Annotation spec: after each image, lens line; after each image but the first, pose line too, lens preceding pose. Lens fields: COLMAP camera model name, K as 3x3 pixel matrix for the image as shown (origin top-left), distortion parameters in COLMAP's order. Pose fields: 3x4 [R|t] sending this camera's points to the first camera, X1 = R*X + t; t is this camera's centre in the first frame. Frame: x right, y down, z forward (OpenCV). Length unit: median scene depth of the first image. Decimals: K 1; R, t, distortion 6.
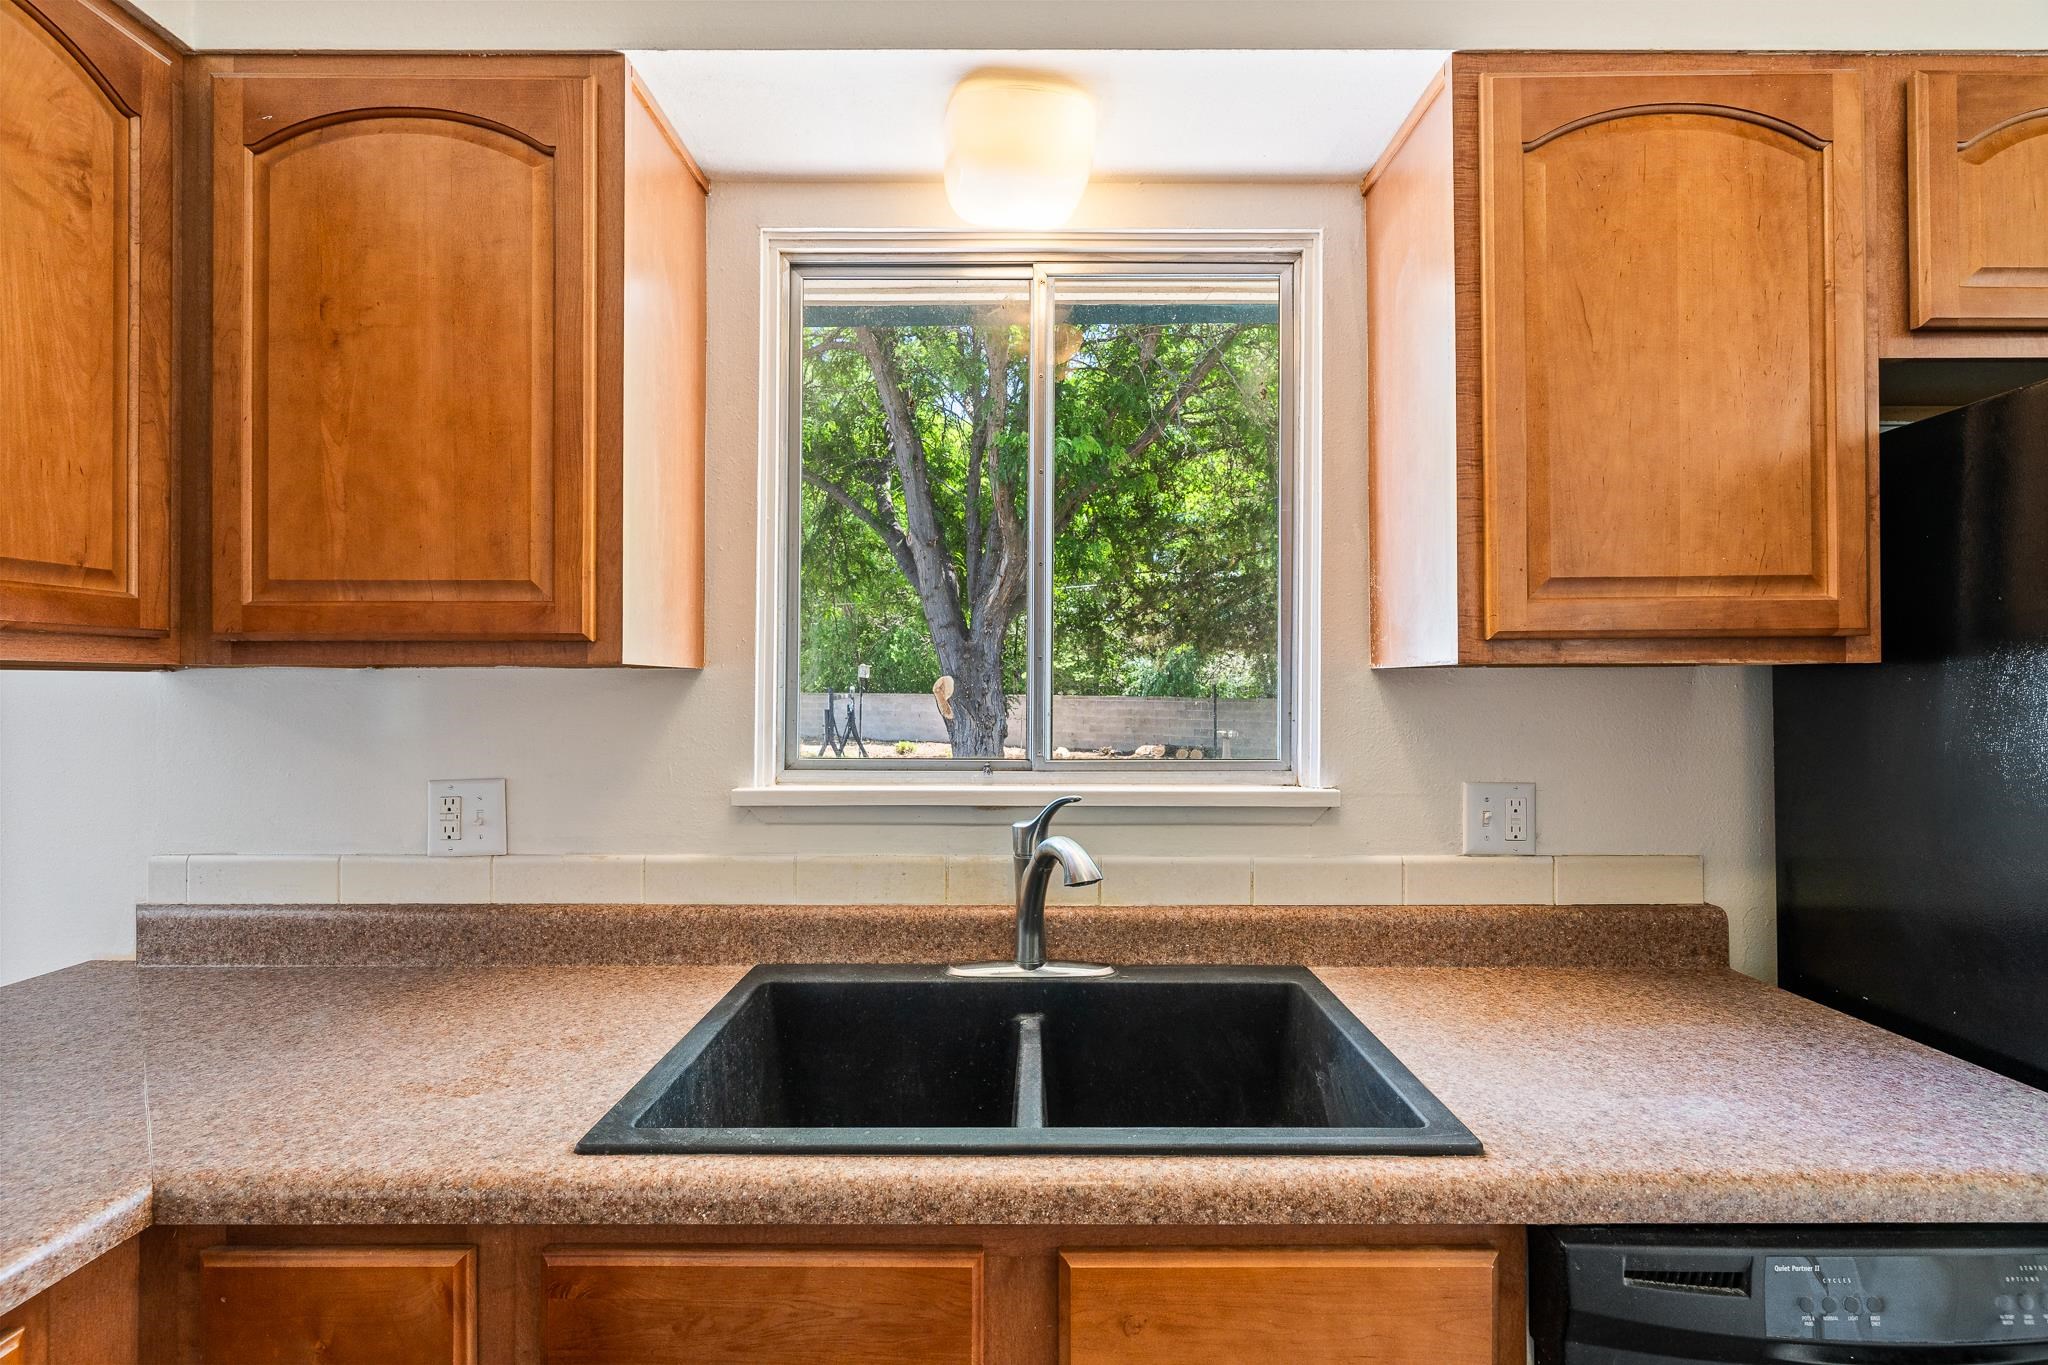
lens RADIAL K [[928.8, 0, 1041.1], [0, 928.8, 682.6], [0, 0, 1]] dist [-0.000561, 0.001411]
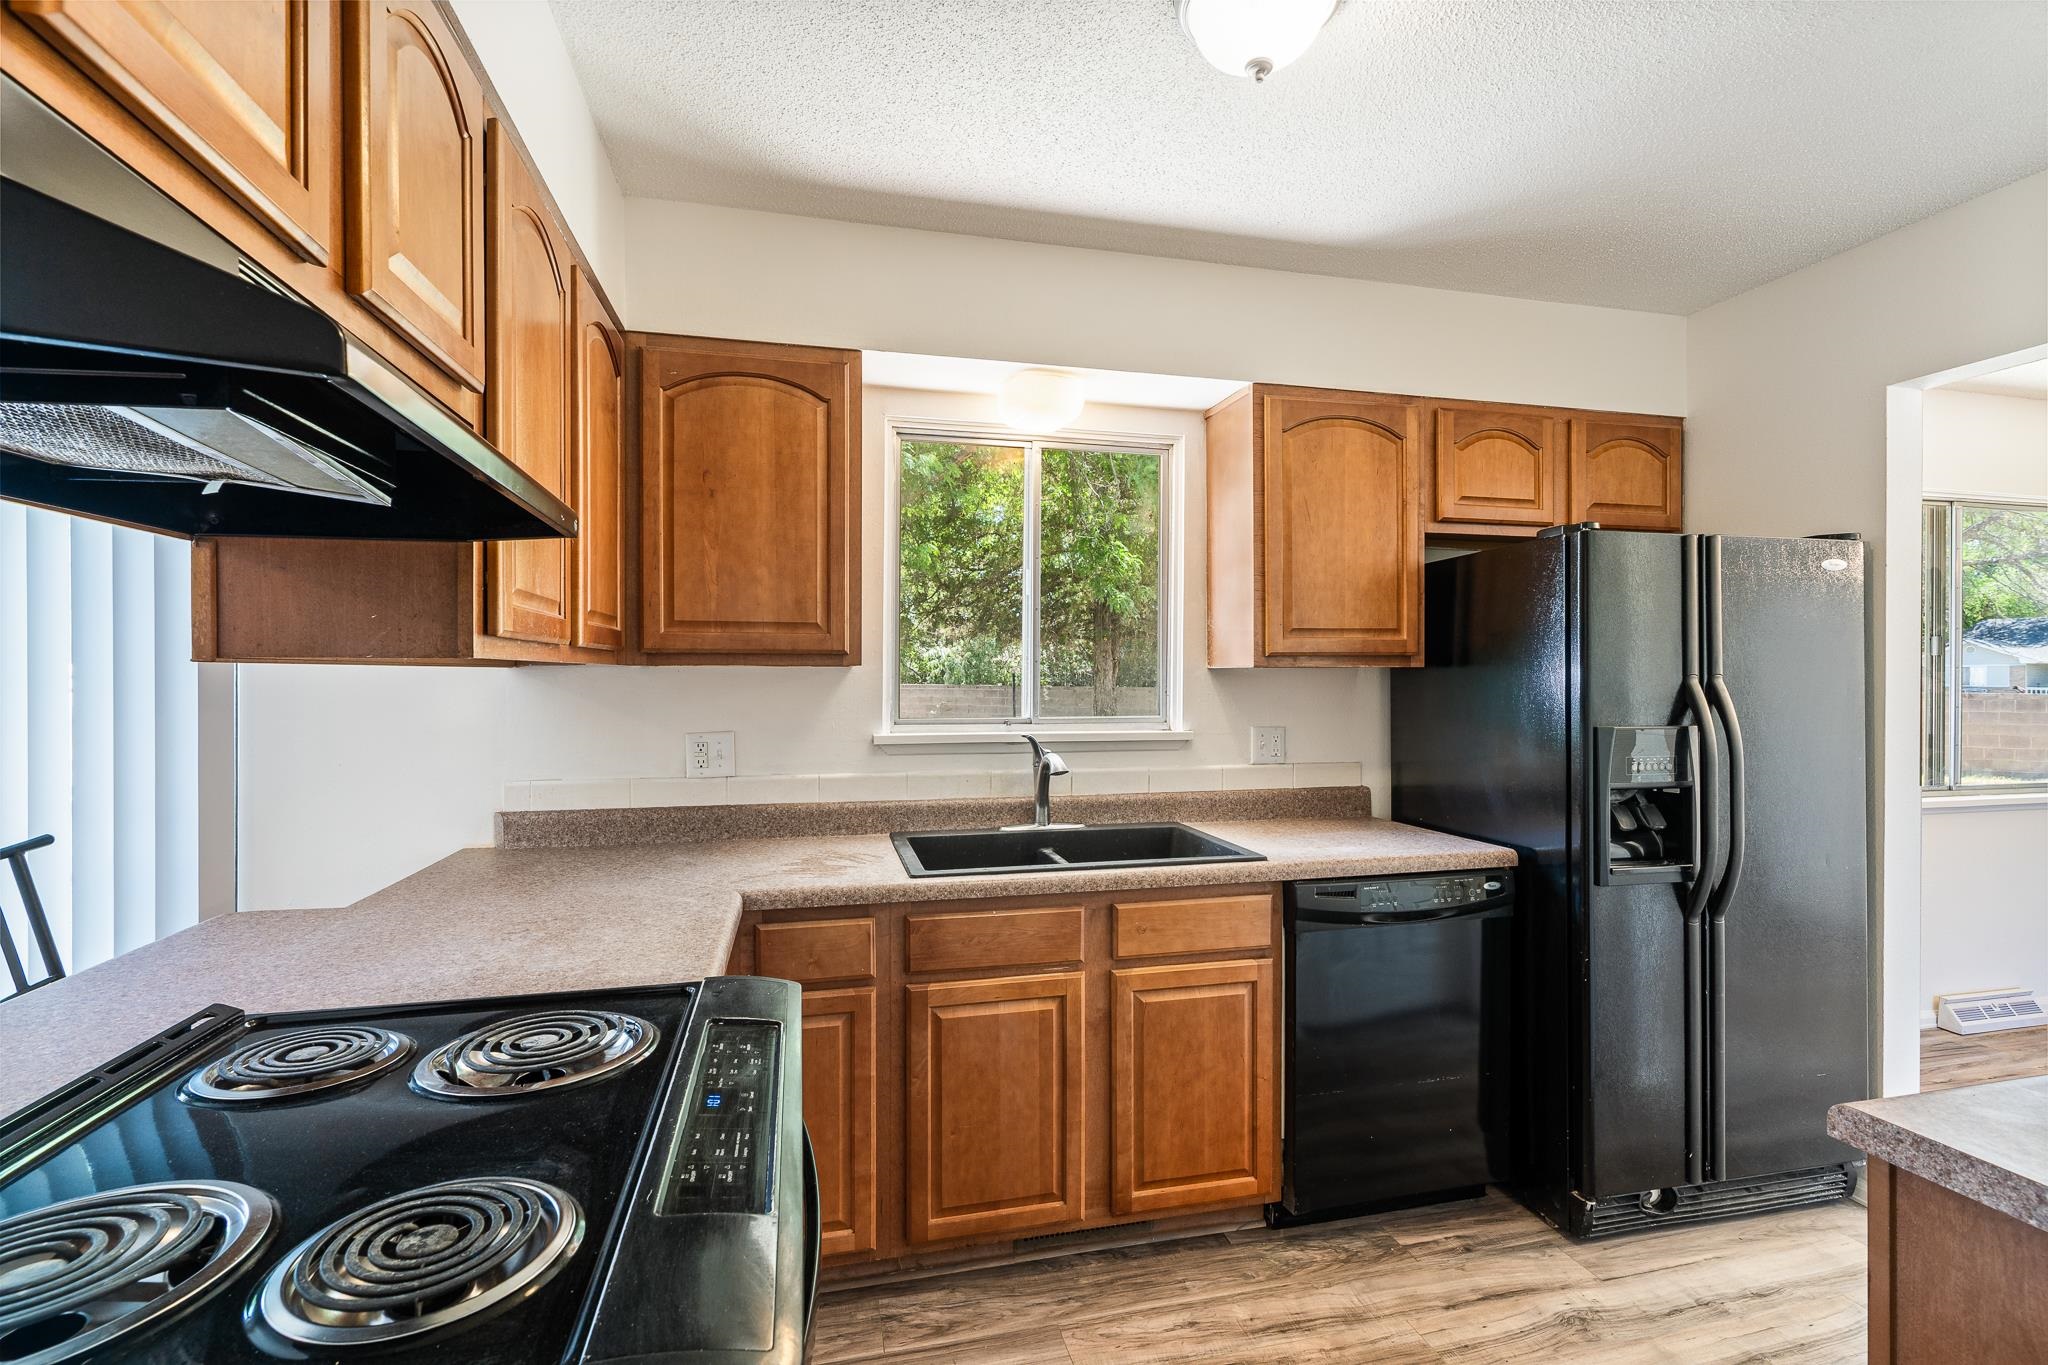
lens RADIAL K [[928.8, 0, 1058.7], [0, 928.8, 683.6], [0, 0, 1]] dist [-0.000561, 0.001411]
pose [[0.967737, -0.000646, 0.251961, -0.535238], [-0.002784, 0.999908, 0.013257, -0.009285], [-0.251946, -0.013530, 0.967647, -0.978821]]
